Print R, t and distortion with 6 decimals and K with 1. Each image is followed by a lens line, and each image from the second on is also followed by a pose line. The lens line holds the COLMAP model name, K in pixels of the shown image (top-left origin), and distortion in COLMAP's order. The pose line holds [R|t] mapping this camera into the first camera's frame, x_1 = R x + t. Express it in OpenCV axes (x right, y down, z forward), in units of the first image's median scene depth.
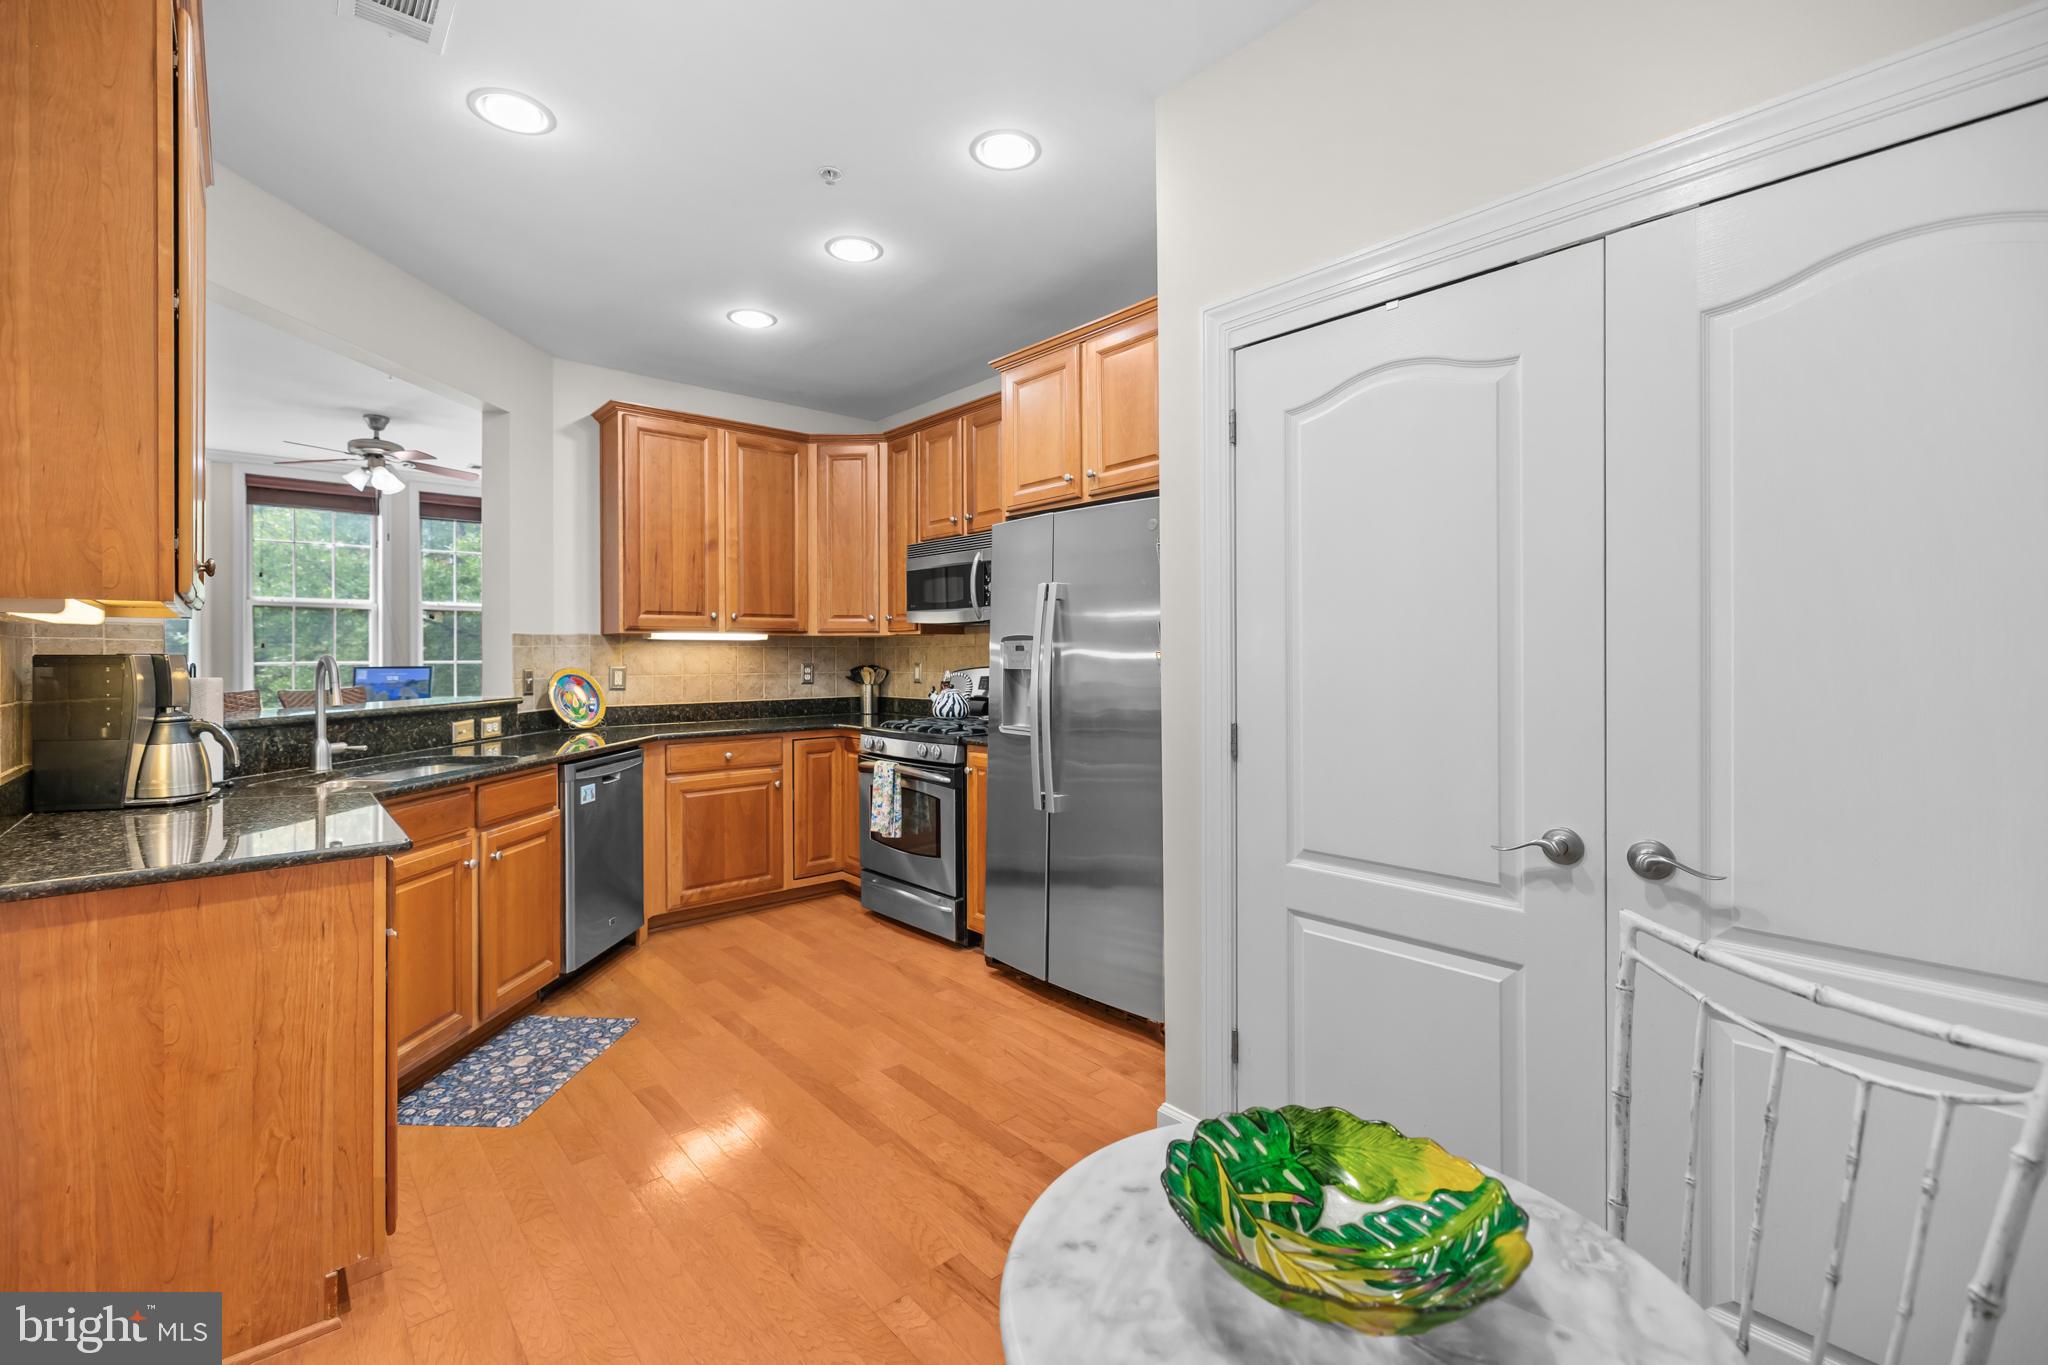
lens RADIAL K [[870.9, 0, 1015.0], [0, 870.9, 657.7], [0, 0, 1]] dist [0.005247, 0.000396]
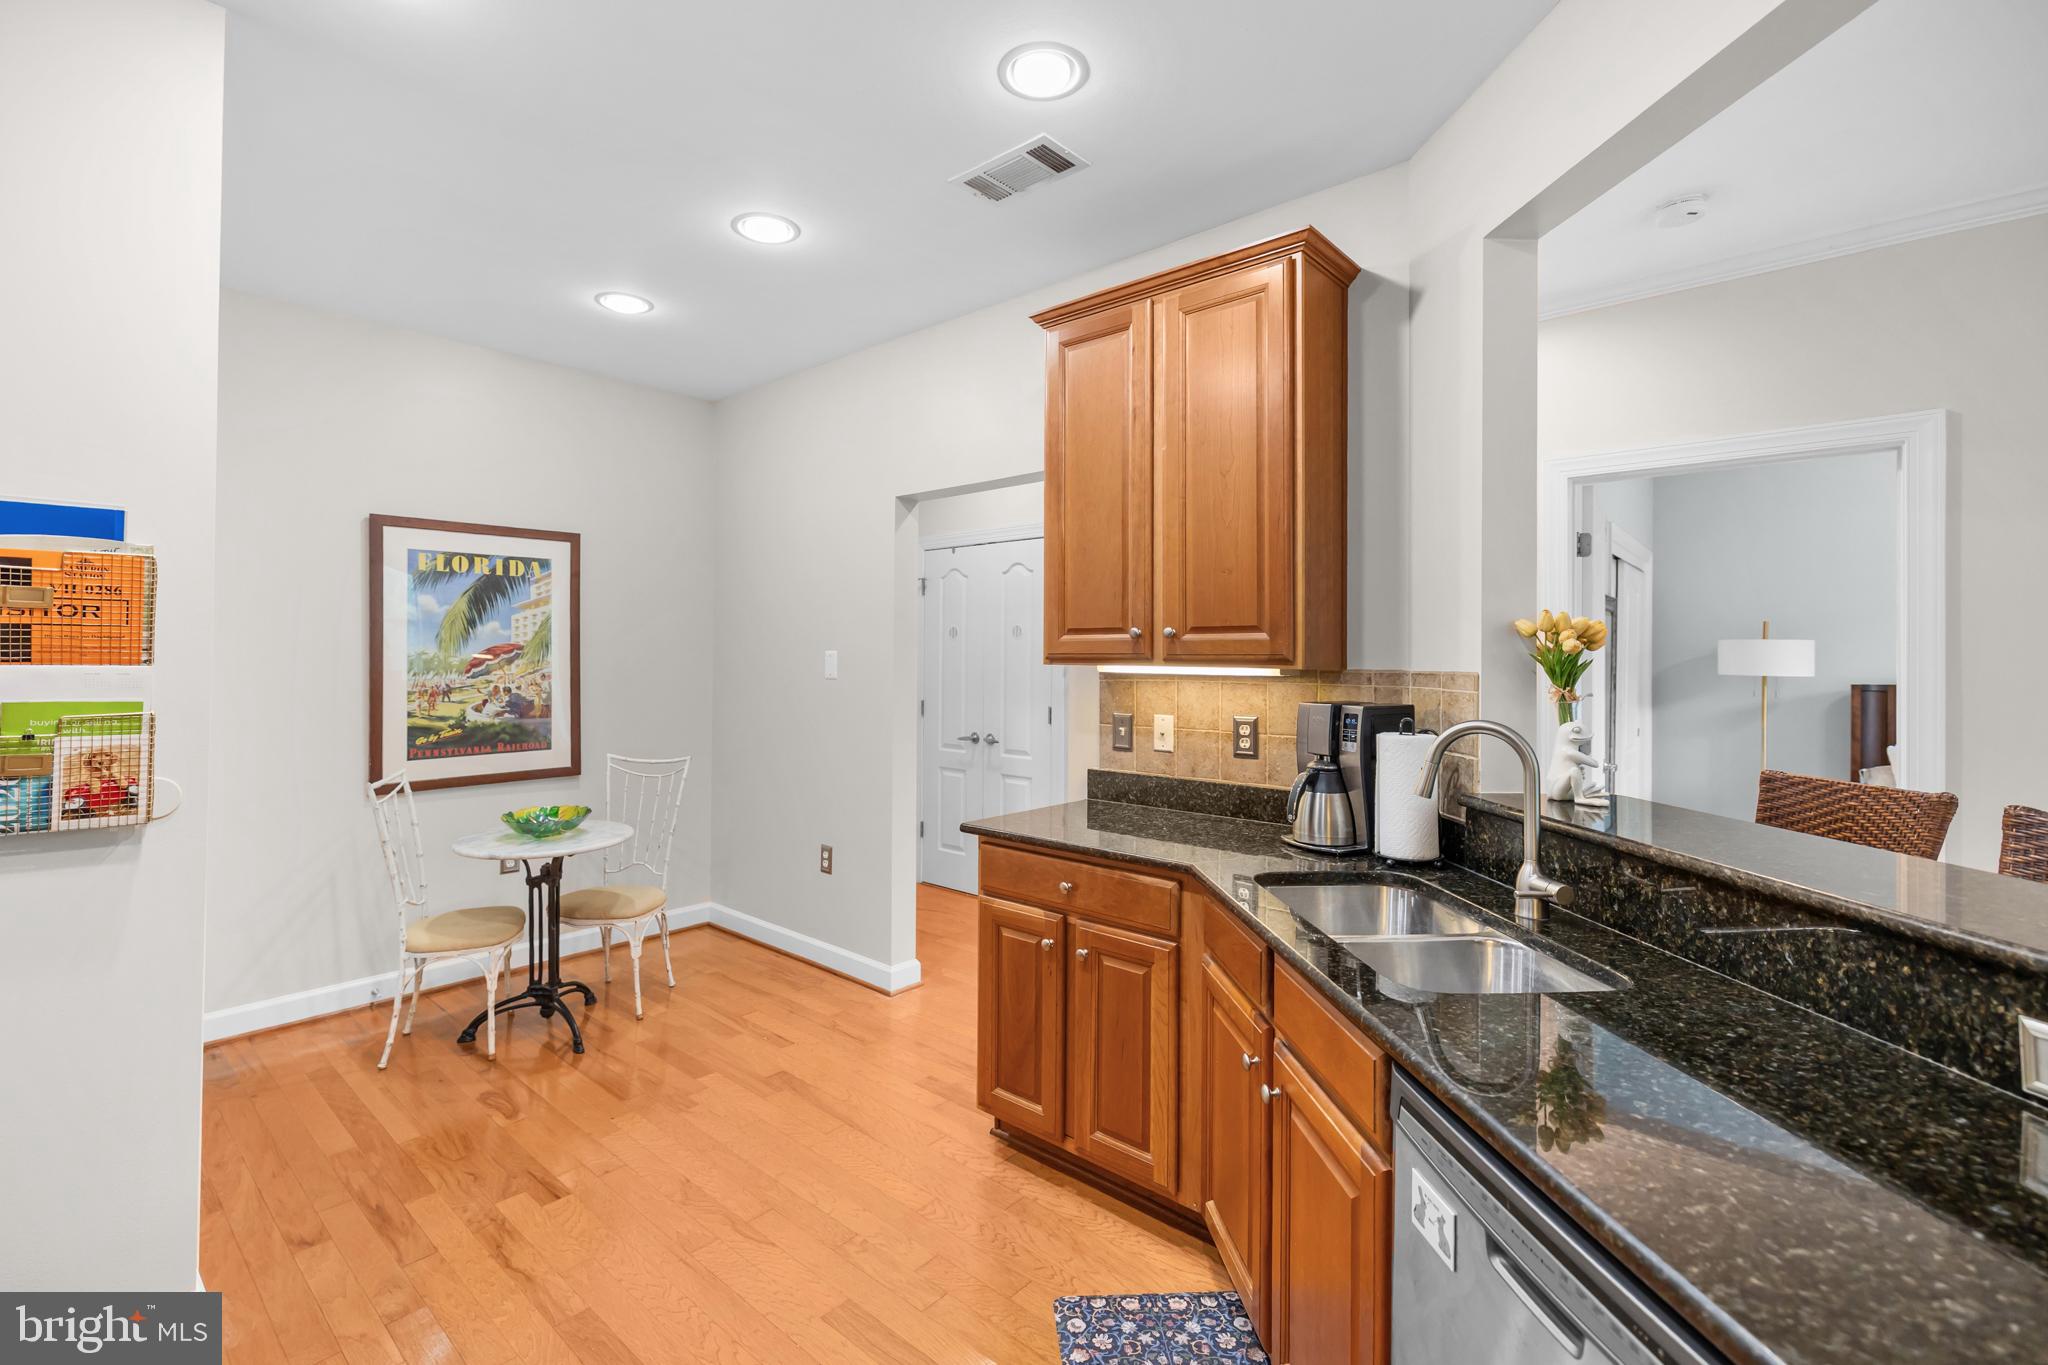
lens RADIAL K [[899.1, 0, 1009.3], [0, 899.1, 650.2], [0, 0, 1]] dist [0.001052, 0.000072]
pose [[-0.992435, -0.002941, -0.122734, -0.284018], [-0.002479, 0.999989, -0.003913, -0.037126], [0.122745, -0.003579, -0.992432, 1.205436]]
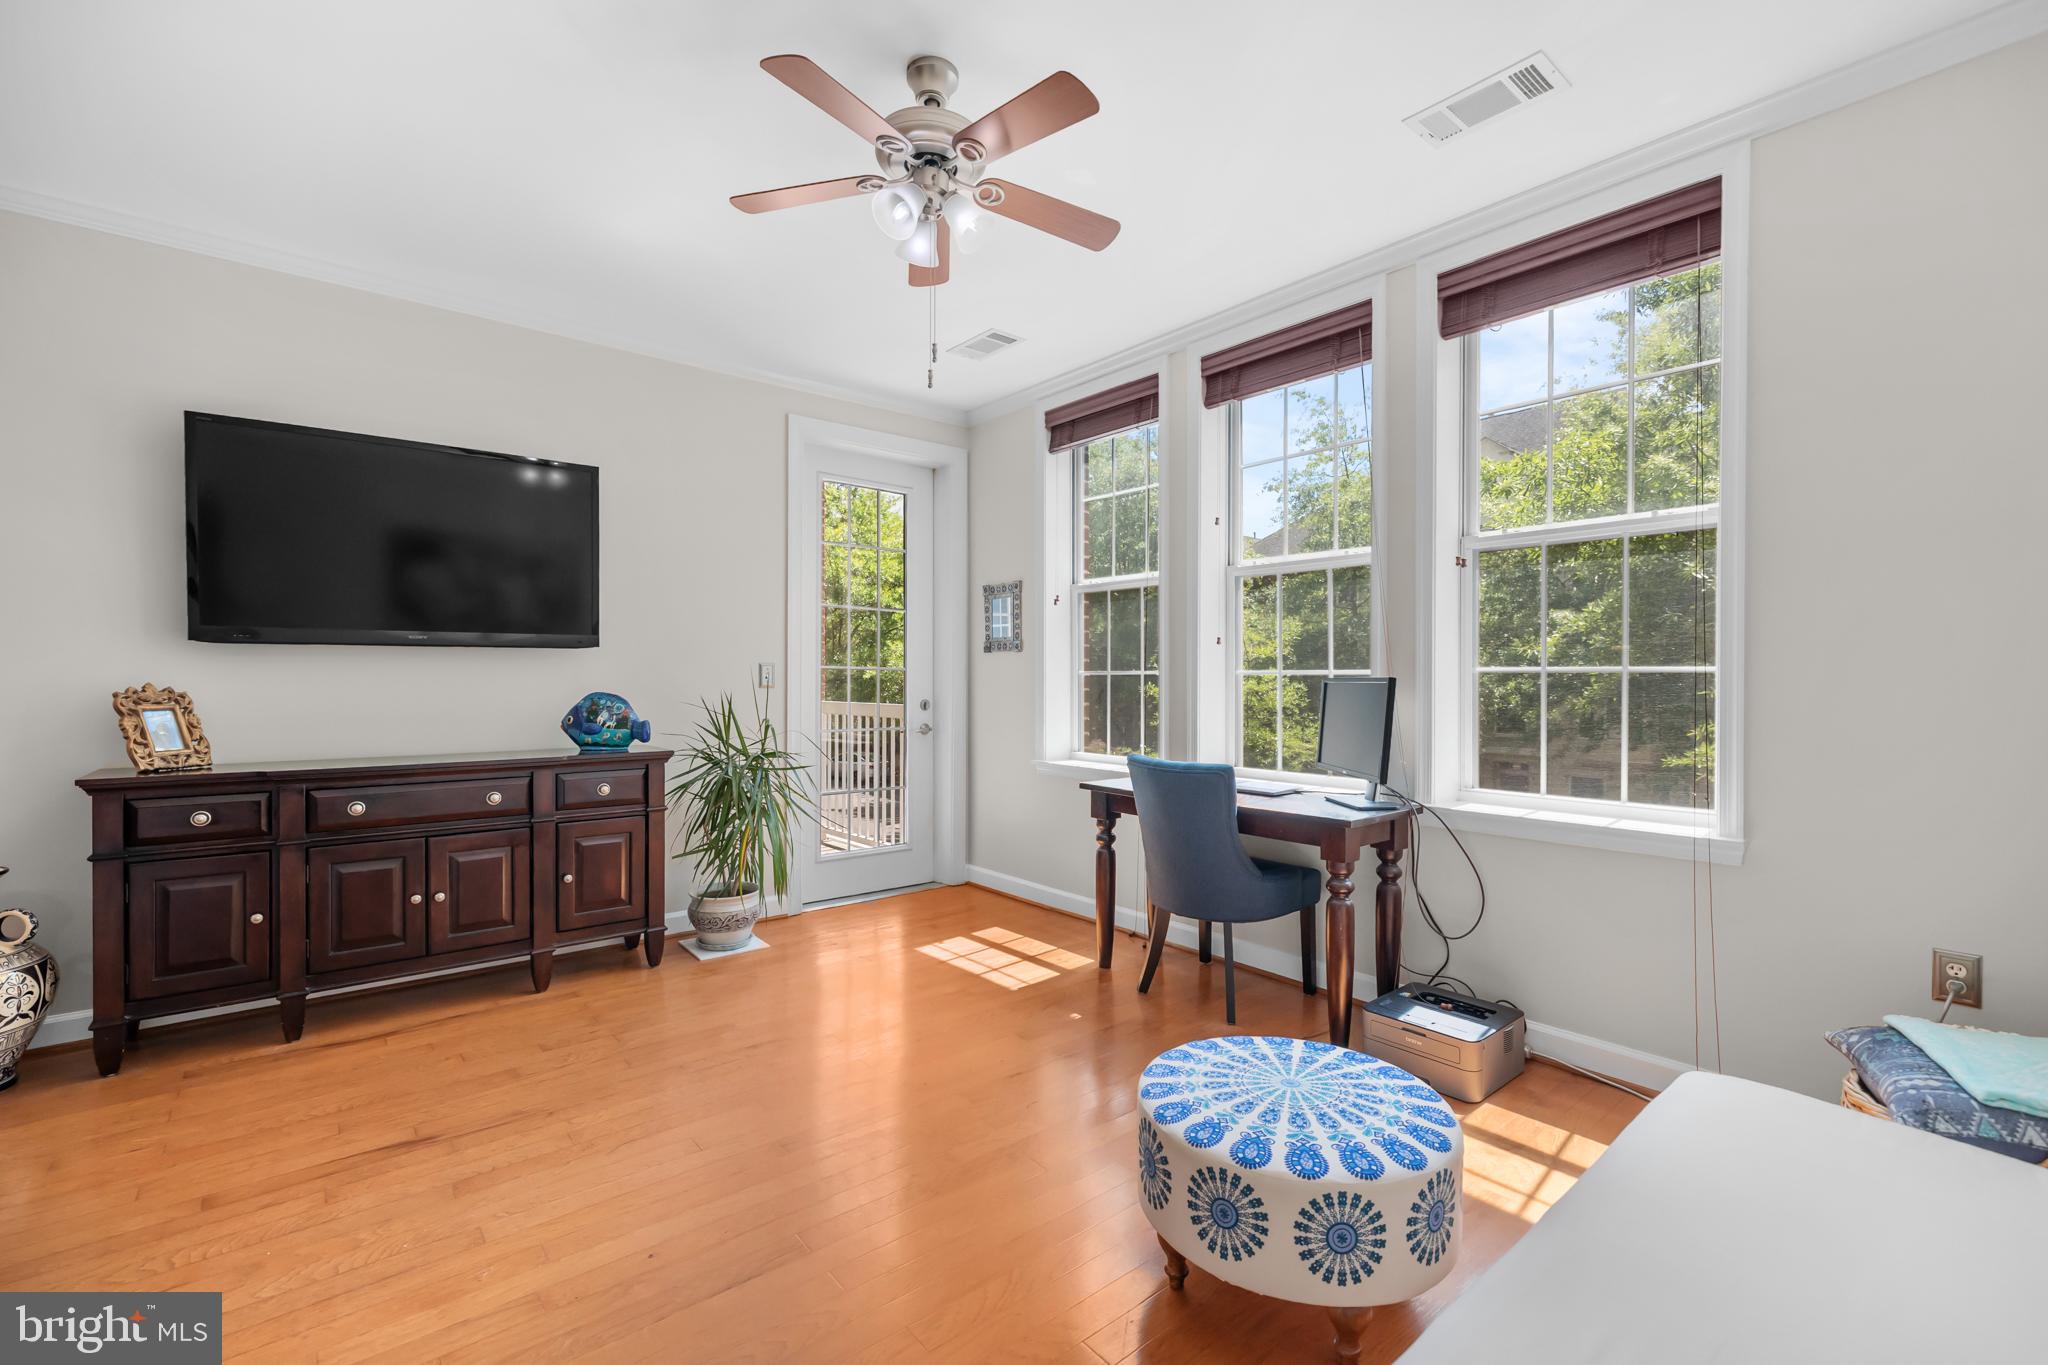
lens RADIAL K [[871.0, 0, 1019.3], [0, 871.0, 683.8], [0, 0, 1]] dist [0.000713, 0.000248]
pose [[-0.049747, 0.013882, -0.998665, -0.481006], [-0.007539, 0.999870, 0.014274, 0.011981], [0.998733, 0.008239, -0.049635, 1.563465]]
